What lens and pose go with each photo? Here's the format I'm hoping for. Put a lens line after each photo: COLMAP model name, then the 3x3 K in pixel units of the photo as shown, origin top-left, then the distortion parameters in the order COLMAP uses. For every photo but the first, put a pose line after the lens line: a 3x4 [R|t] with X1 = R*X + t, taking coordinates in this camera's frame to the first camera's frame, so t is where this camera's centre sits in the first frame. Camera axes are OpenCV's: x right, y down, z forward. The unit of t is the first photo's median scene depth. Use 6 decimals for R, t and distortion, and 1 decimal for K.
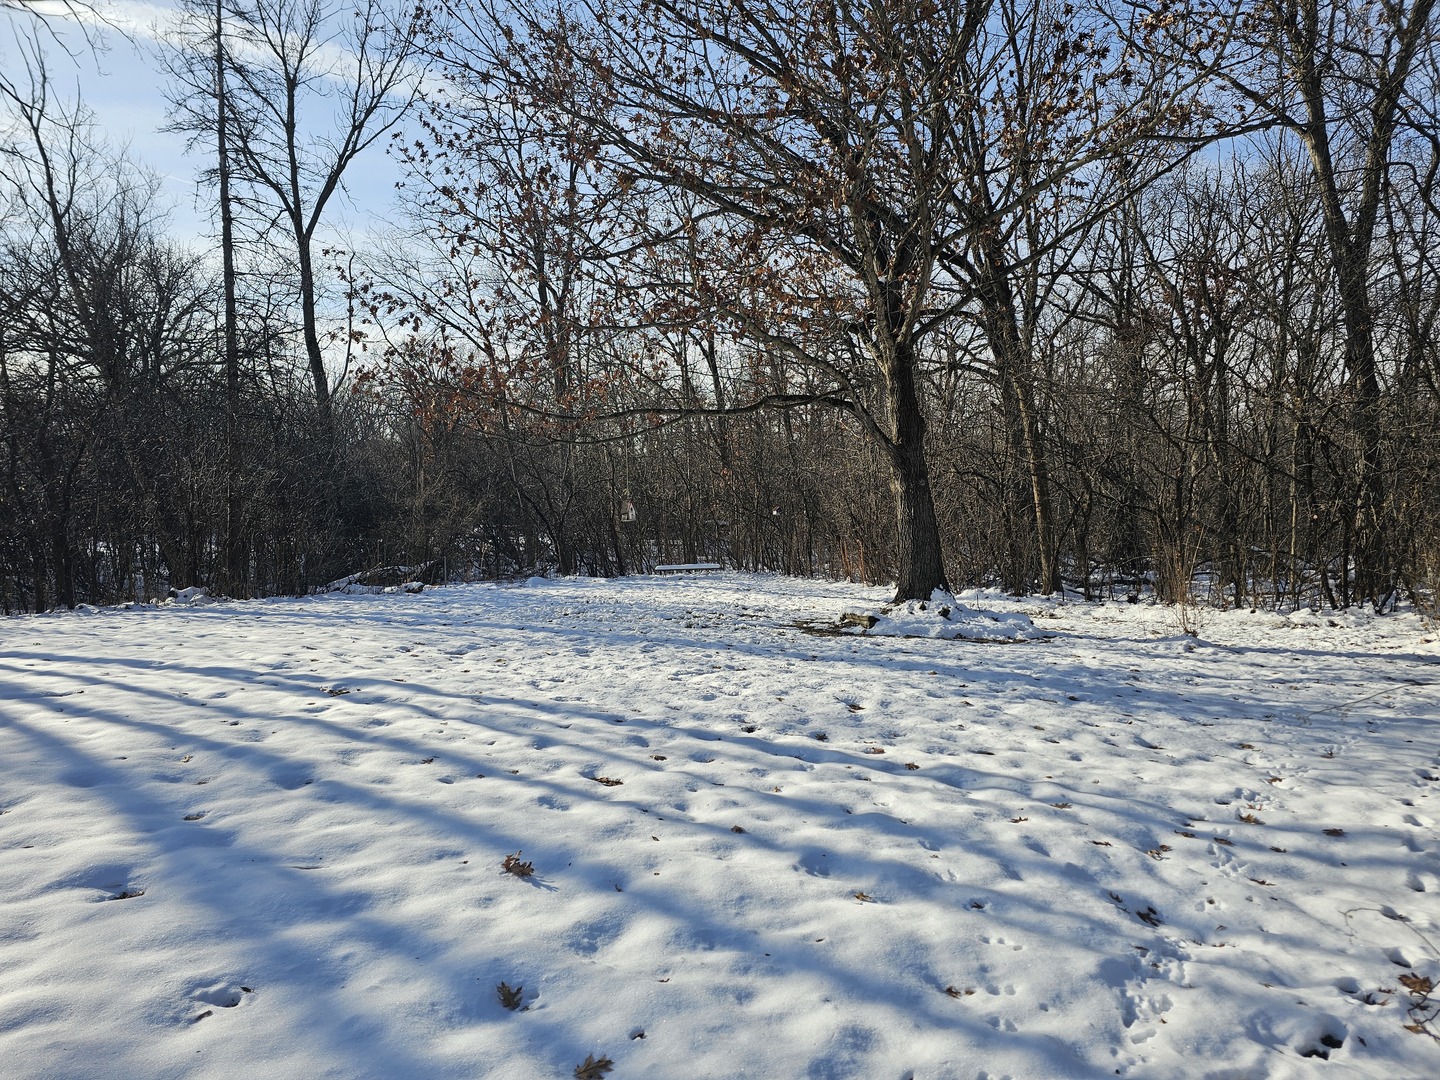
lens RADIAL K [[955.8, 0, 707.8], [0, 955.8, 526.2], [0, 0, 1]] dist [0.061547, -0.050179]
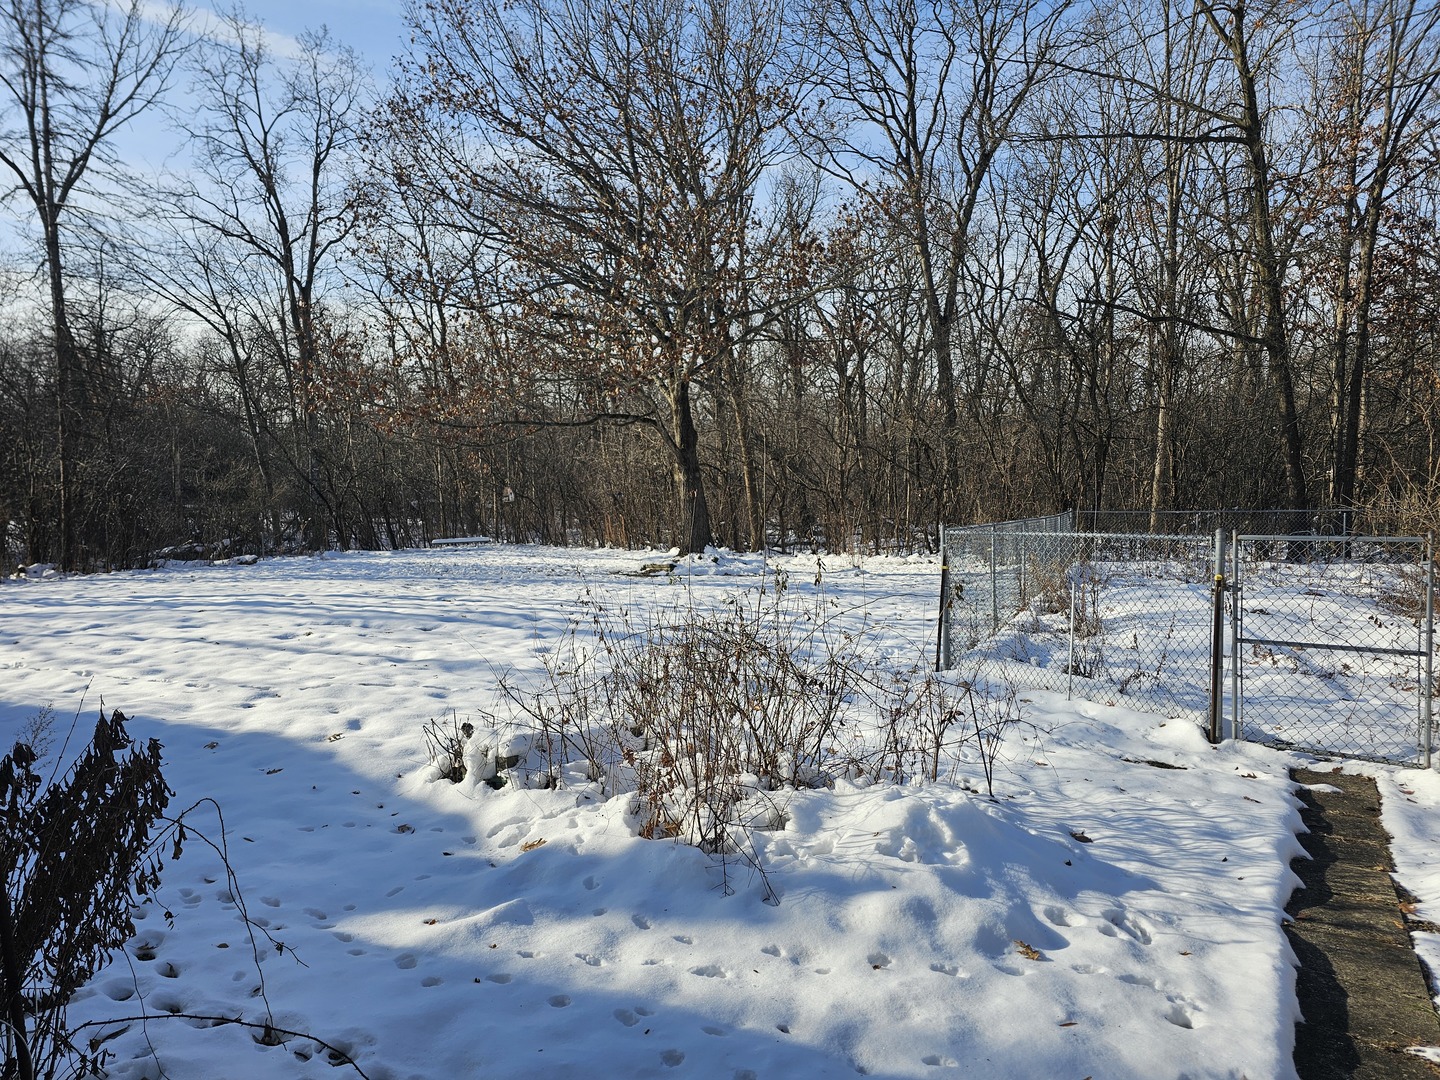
lens RADIAL K [[955.8, 0, 720.7], [0, 955.8, 530.9], [0, 0, 1]] dist [0.061547, -0.050179]
pose [[0.937995, -0.017001, 0.346231, -0.254337], [0.007096, 0.999529, 0.029857, -0.002057], [-0.346576, -0.025549, 0.937674, -0.403716]]
